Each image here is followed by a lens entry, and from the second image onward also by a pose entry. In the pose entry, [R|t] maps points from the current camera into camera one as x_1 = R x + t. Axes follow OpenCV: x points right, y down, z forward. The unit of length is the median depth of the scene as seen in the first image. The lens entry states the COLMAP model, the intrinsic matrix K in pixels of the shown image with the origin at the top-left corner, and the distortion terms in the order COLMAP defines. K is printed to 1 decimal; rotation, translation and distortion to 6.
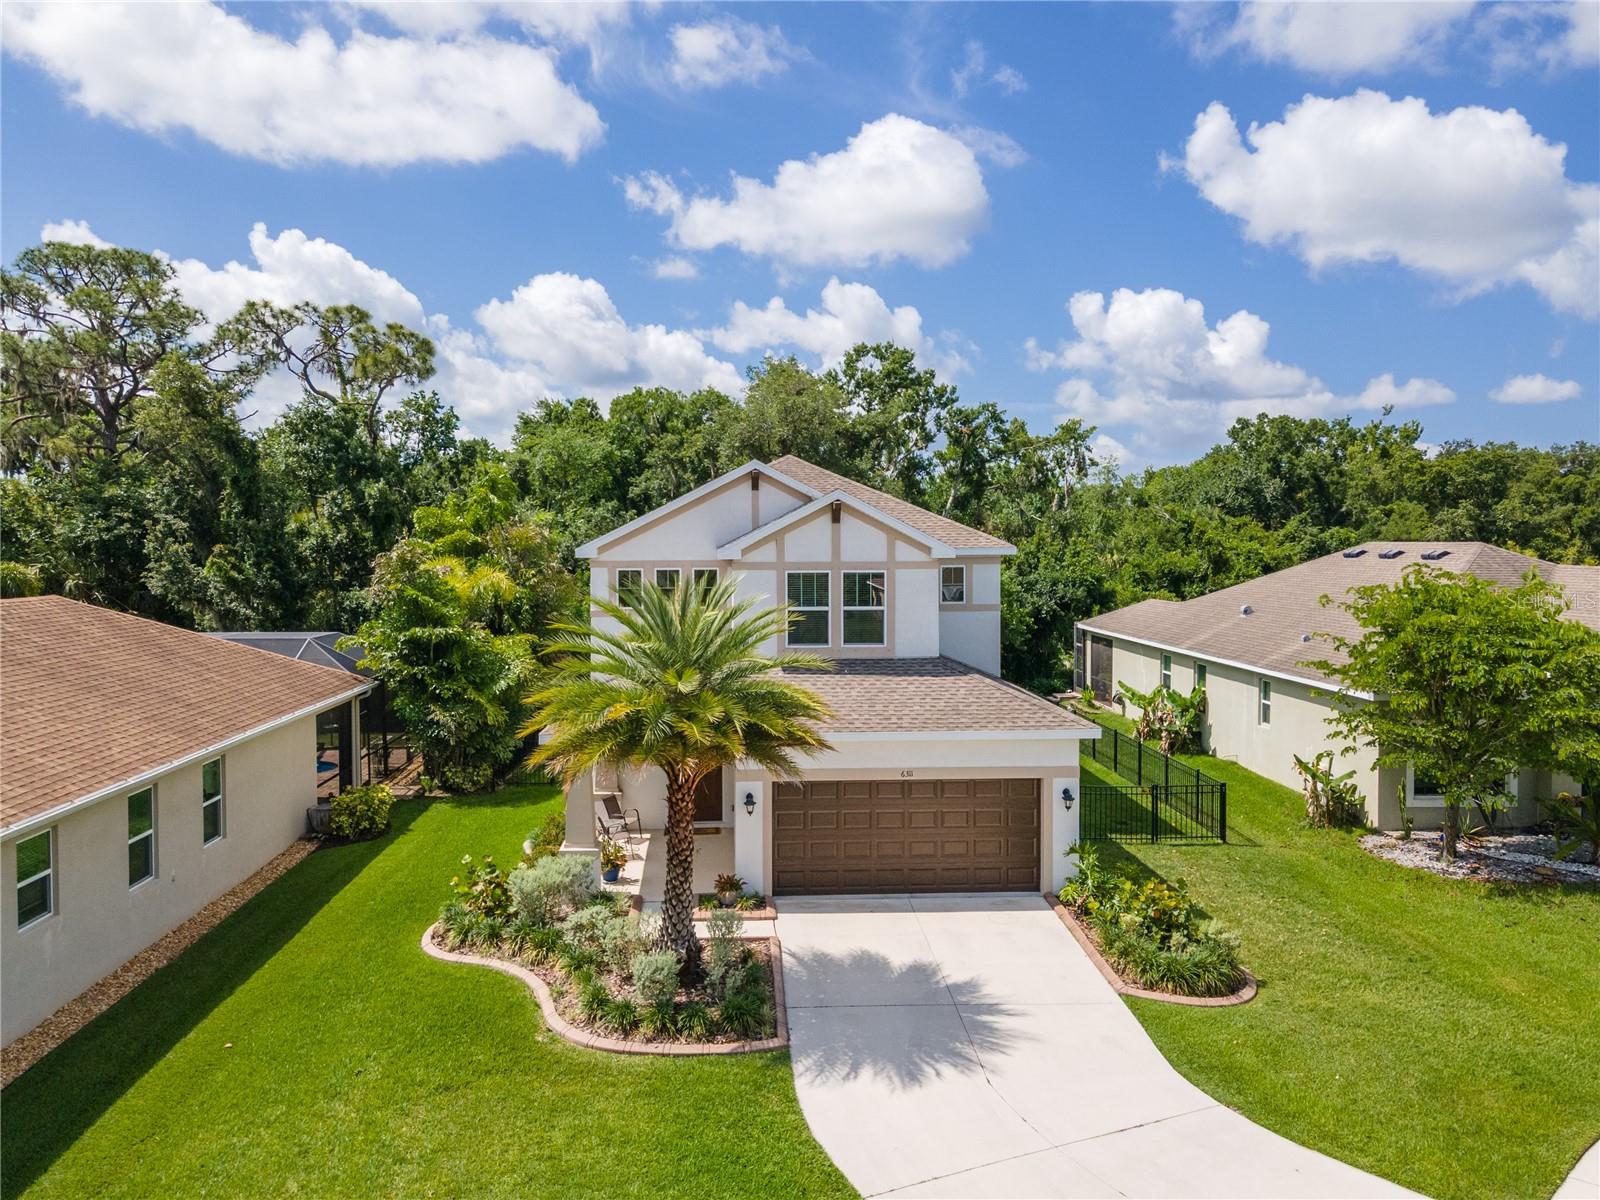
lens RADIAL K [[1172.0, 0, 798.6], [0, 1172.0, 603.0], [0, 0, 1]] dist [0.014785, 0.095810]
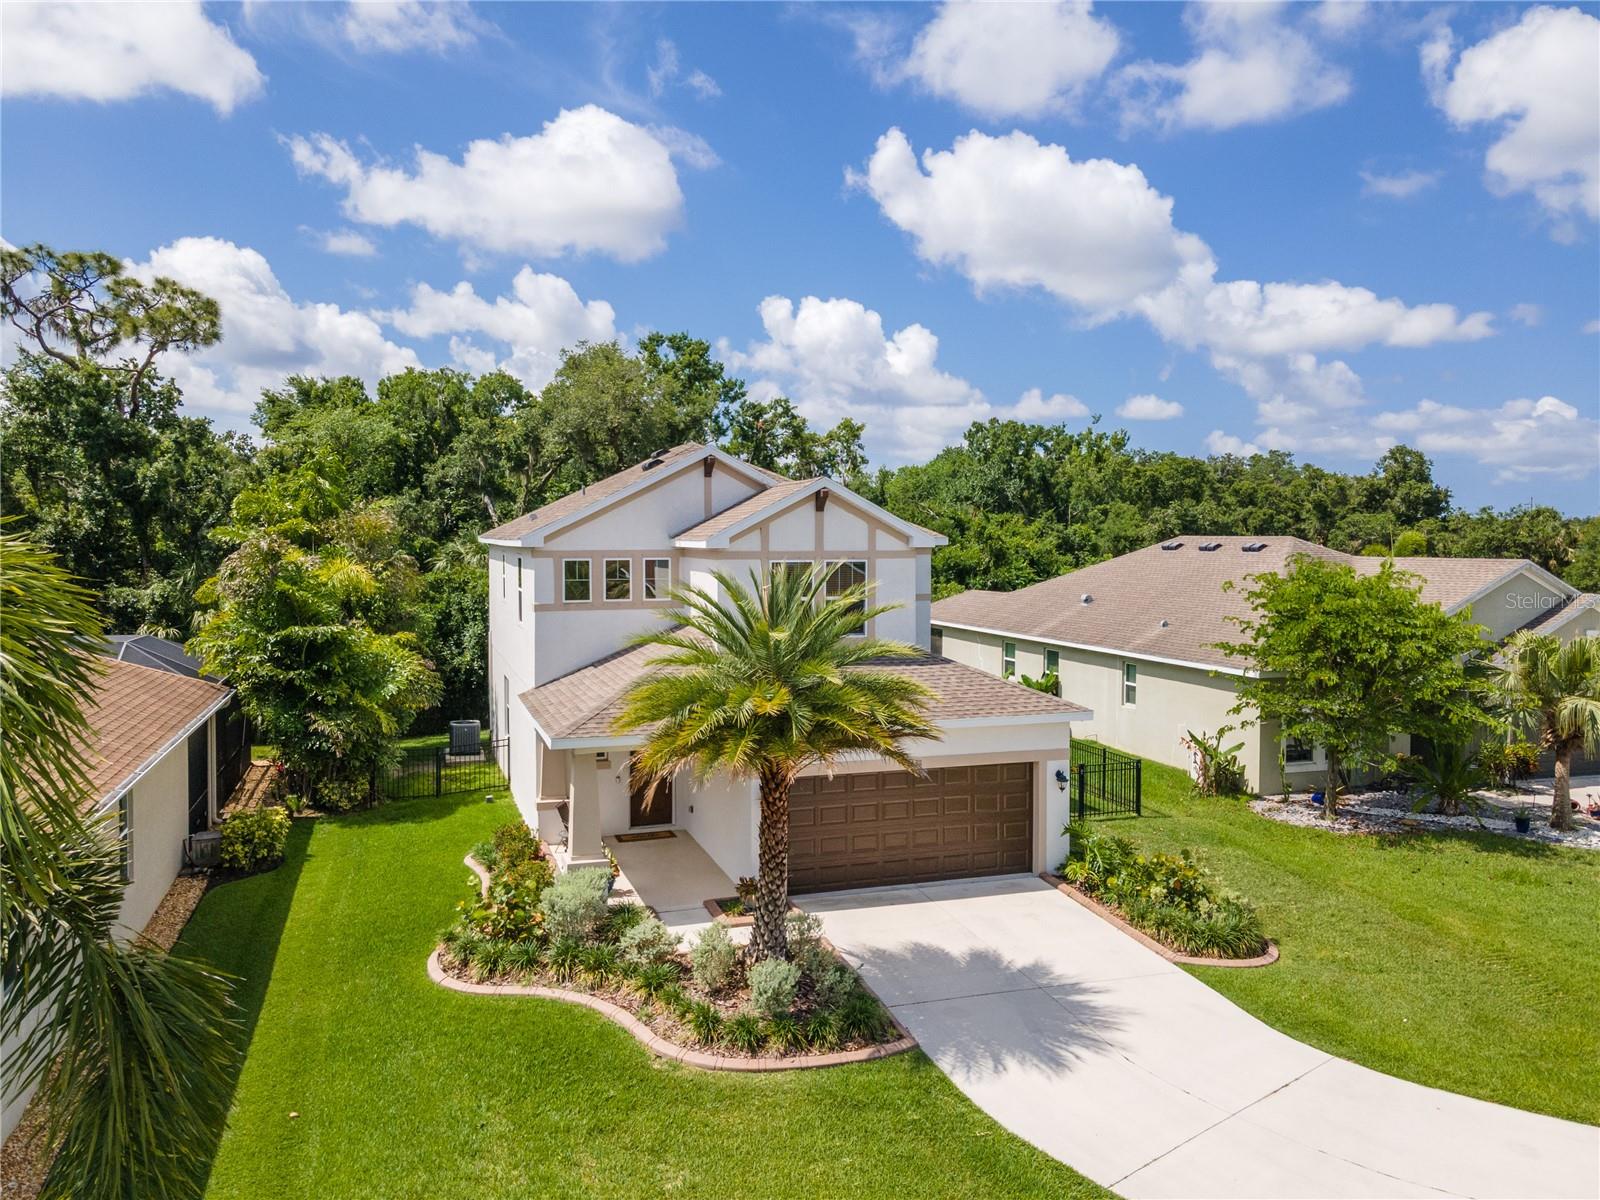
lens RADIAL K [[1172.0, 0, 798.6], [0, 1172.0, 603.0], [0, 0, 1]] dist [0.014785, 0.095810]
pose [[0.965900, -0.010601, 0.258697, -0.210012], [0.009797, 0.999942, 0.004397, 0.003313], [-0.258728, -0.001712, 0.965949, 0.051512]]
